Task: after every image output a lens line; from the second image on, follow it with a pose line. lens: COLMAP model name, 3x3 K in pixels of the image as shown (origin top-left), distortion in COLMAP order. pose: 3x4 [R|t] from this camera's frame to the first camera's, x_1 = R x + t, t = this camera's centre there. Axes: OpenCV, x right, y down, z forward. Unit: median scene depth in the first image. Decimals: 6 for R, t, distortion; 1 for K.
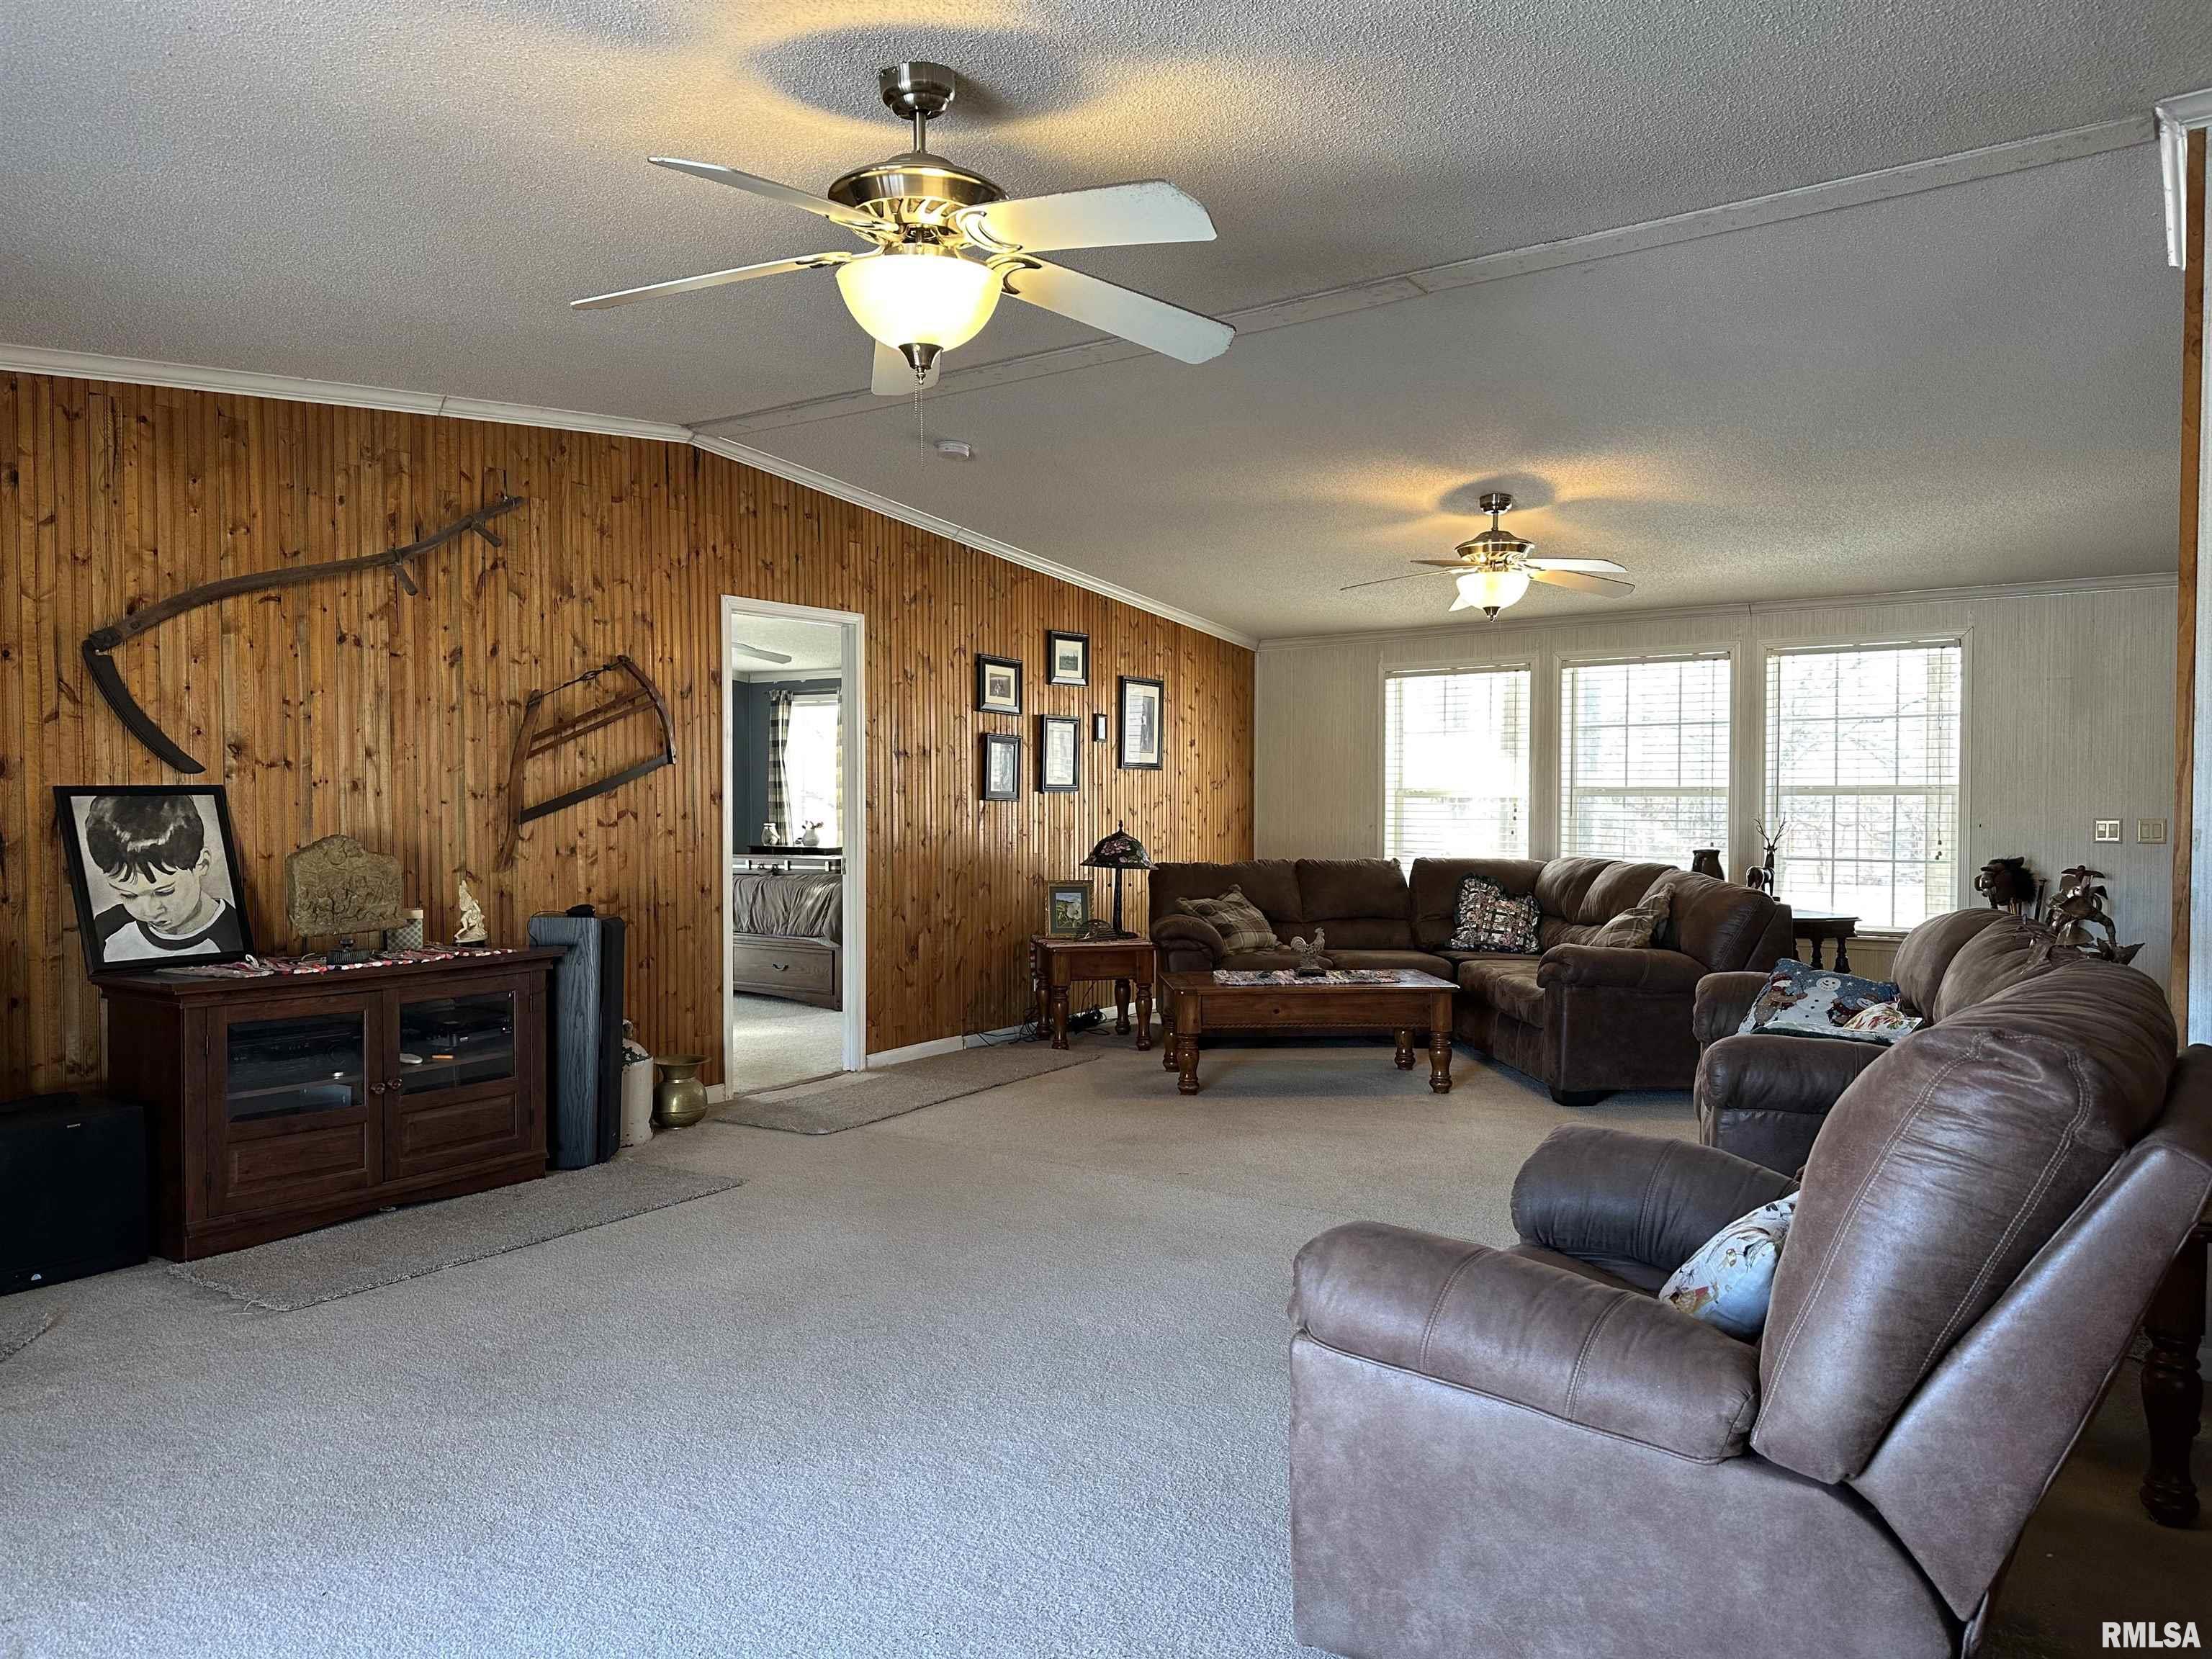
lens RADIAL K [[1546.8, 0, 1118.3], [0, 1546.8, 839.8], [0, 0, 1]] dist [0.090678, -0.122625]
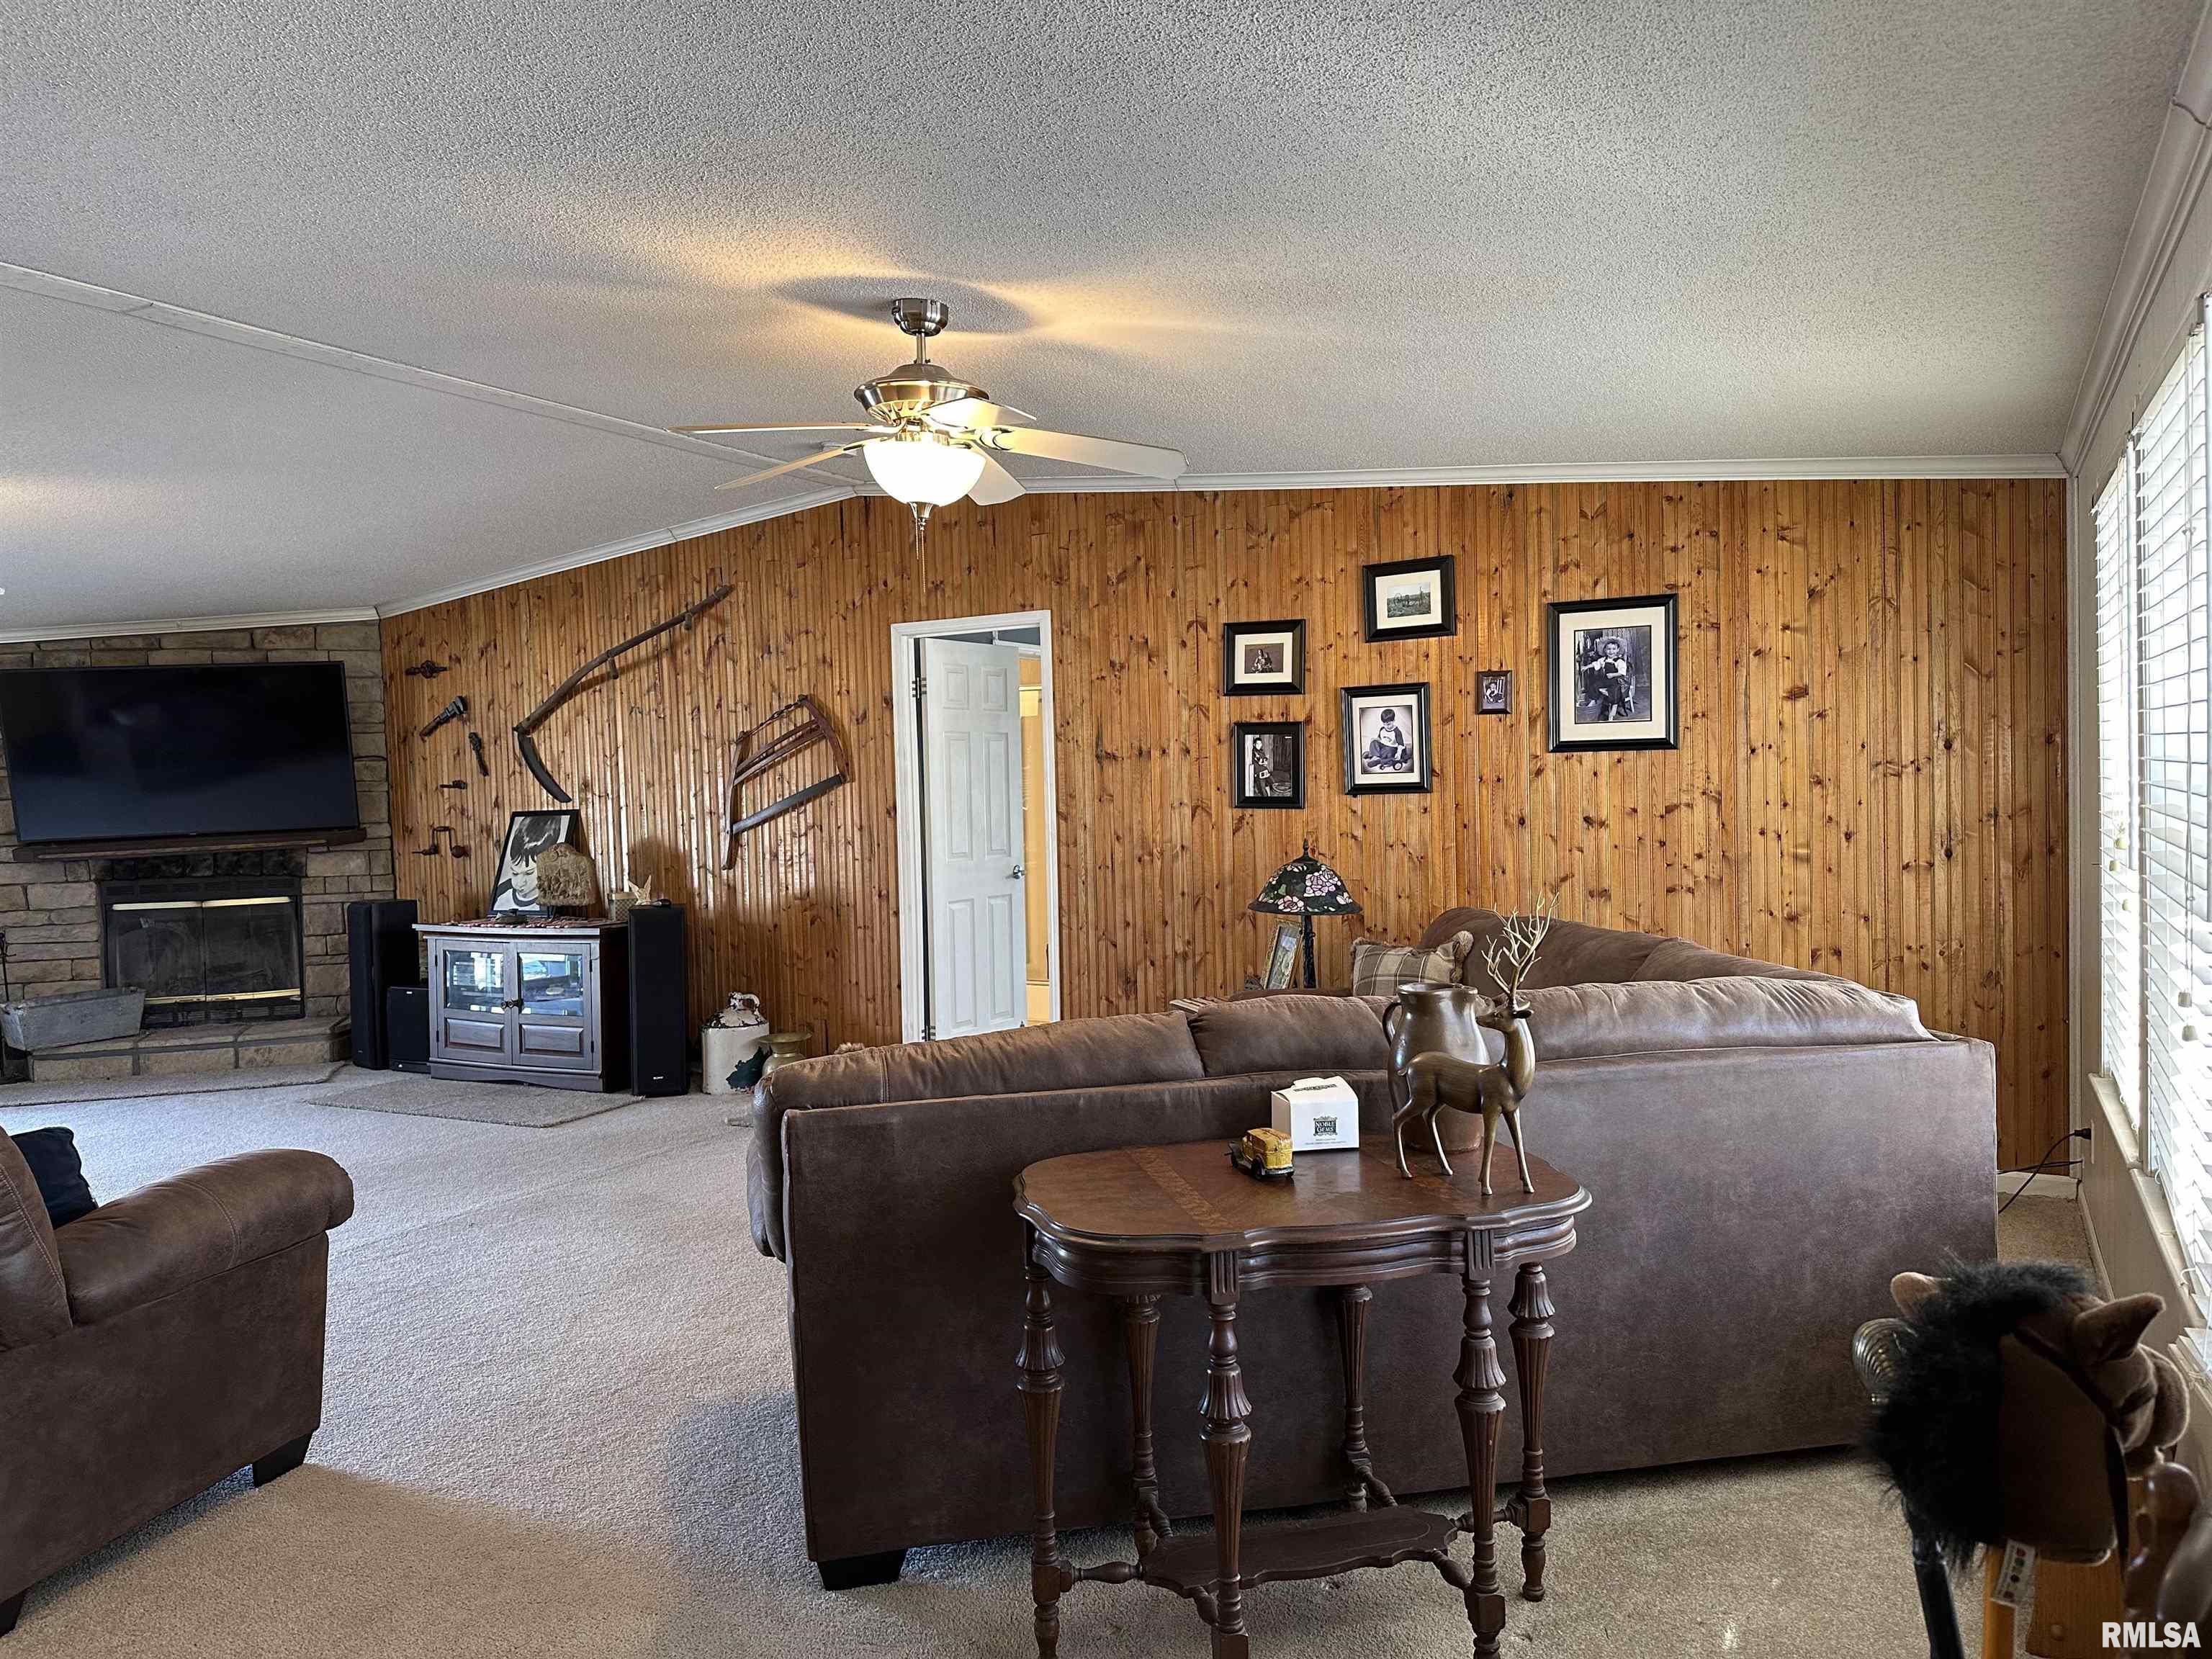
lens RADIAL K [[1546.8, 0, 1118.3], [0, 1546.8, 839.8], [0, 0, 1]] dist [0.090678, -0.122625]
pose [[0.116017, 0.029816, -0.992800, 0.879837], [-0.002564, 0.999555, 0.029719, -0.041730], [0.993244, -0.000903, 0.116042, 1.081638]]
